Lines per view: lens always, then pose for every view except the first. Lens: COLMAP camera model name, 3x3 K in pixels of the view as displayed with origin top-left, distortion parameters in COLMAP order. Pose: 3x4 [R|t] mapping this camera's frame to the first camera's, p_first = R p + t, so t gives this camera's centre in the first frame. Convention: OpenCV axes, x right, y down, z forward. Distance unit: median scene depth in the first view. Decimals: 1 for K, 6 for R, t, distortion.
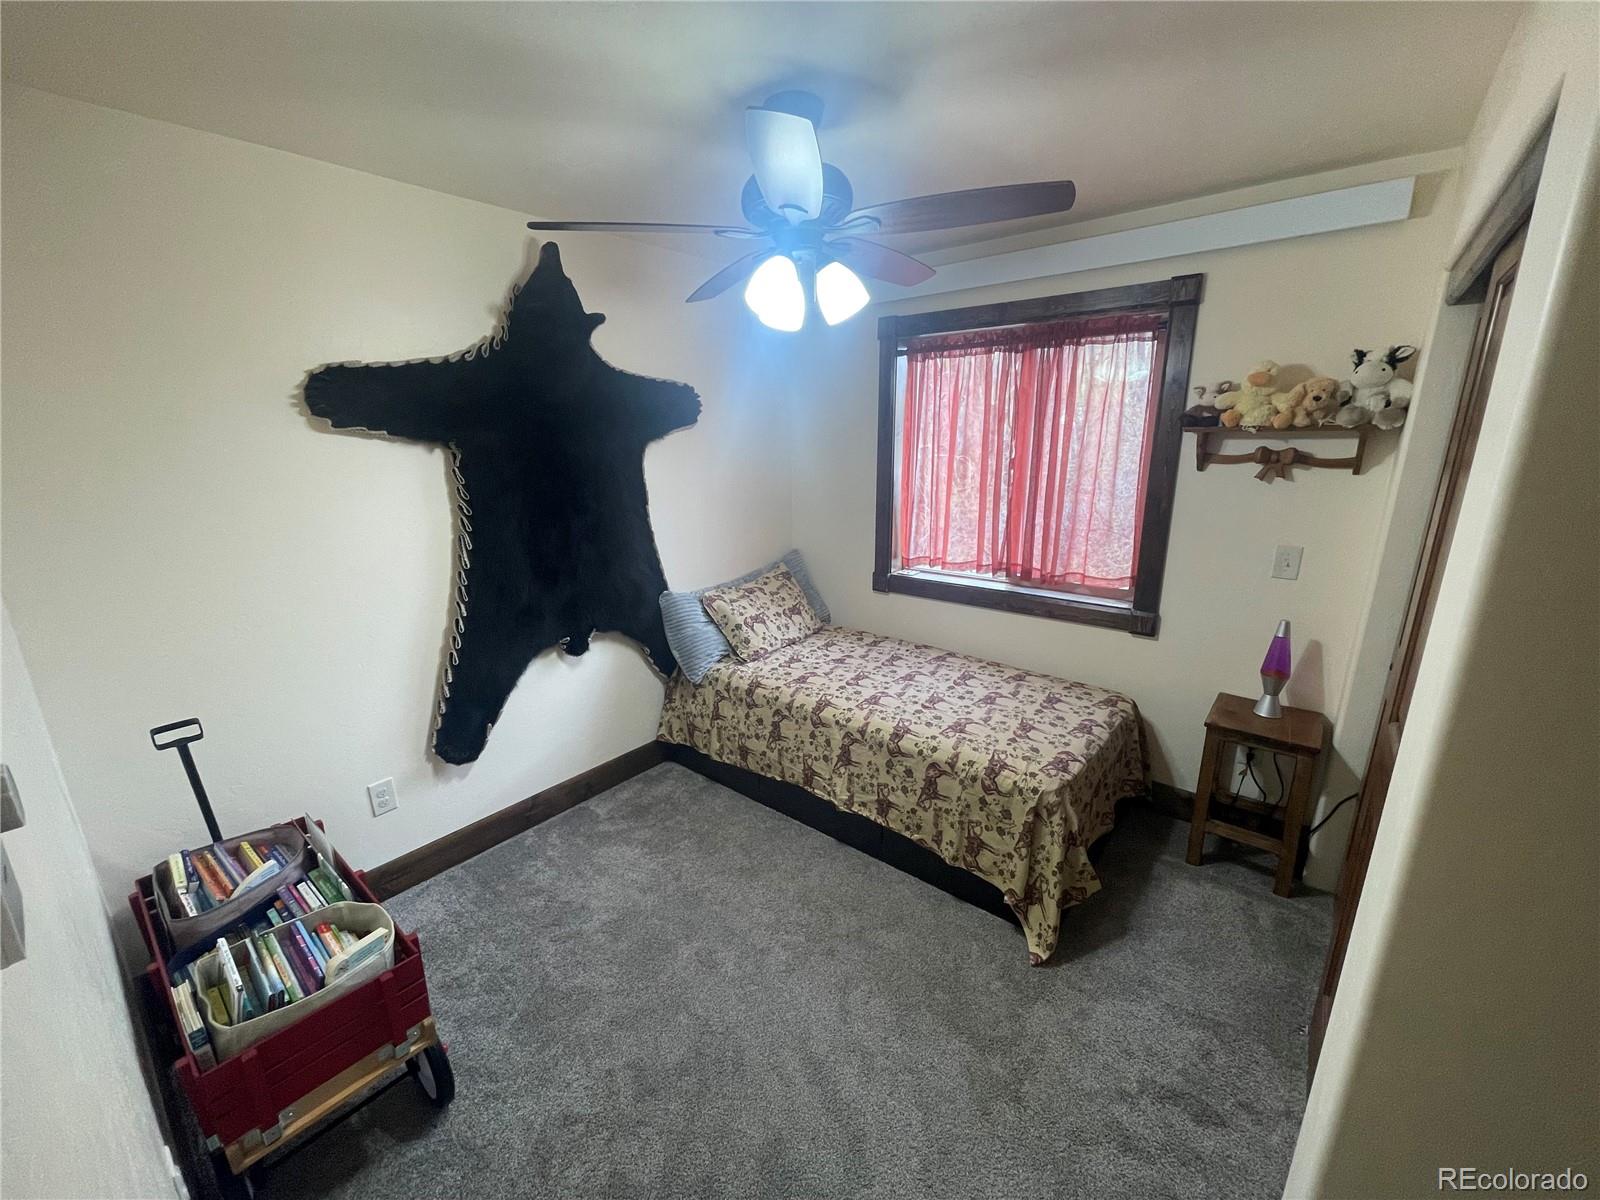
lens RADIAL K [[649.0, 0, 796.7], [0, 649.0, 603.8], [0, 0, 1]] dist [-0.000231, -0.000472]
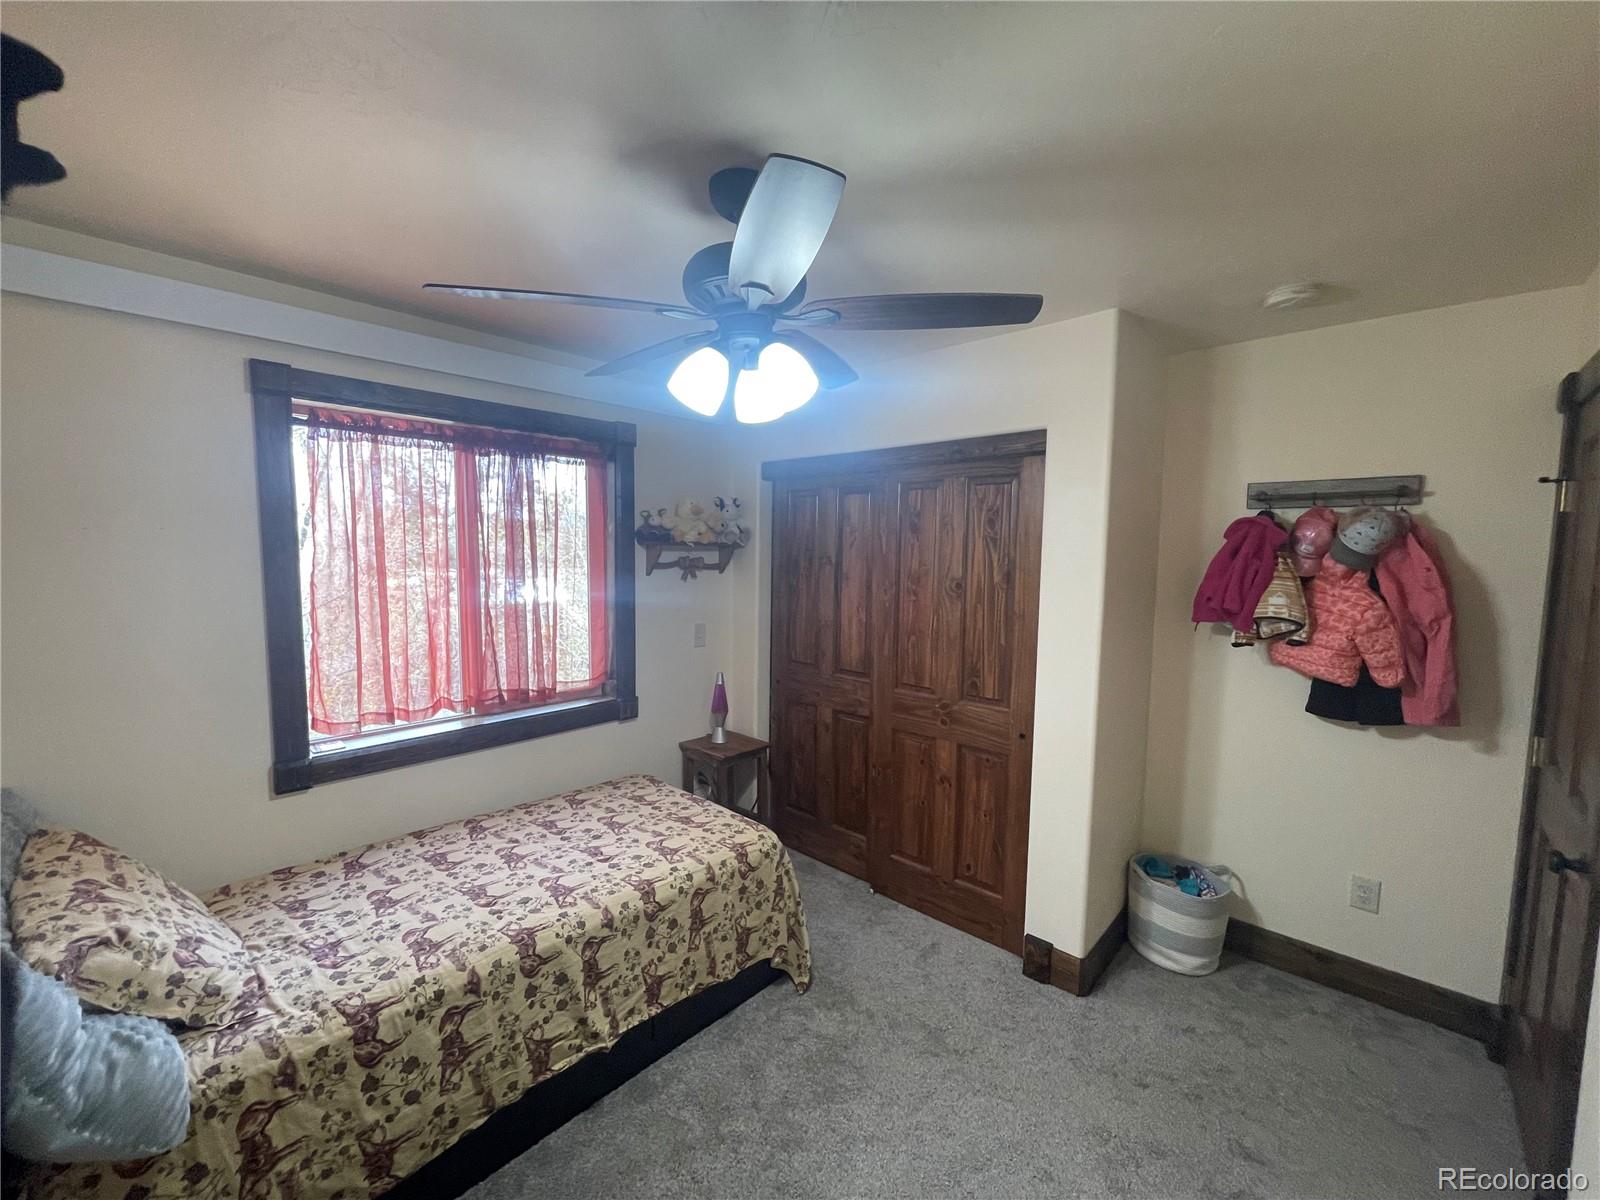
lens RADIAL K [[649.0, 0, 797.3], [0, 649.0, 601.5], [0, 0, 1]] dist [-0.000231, -0.000472]
pose [[0.044387, -0.068646, 0.996653, -0.582937], [0.243816, 0.968213, 0.055829, -0.145330], [-0.968805, 0.240522, 0.059713, 0.614856]]
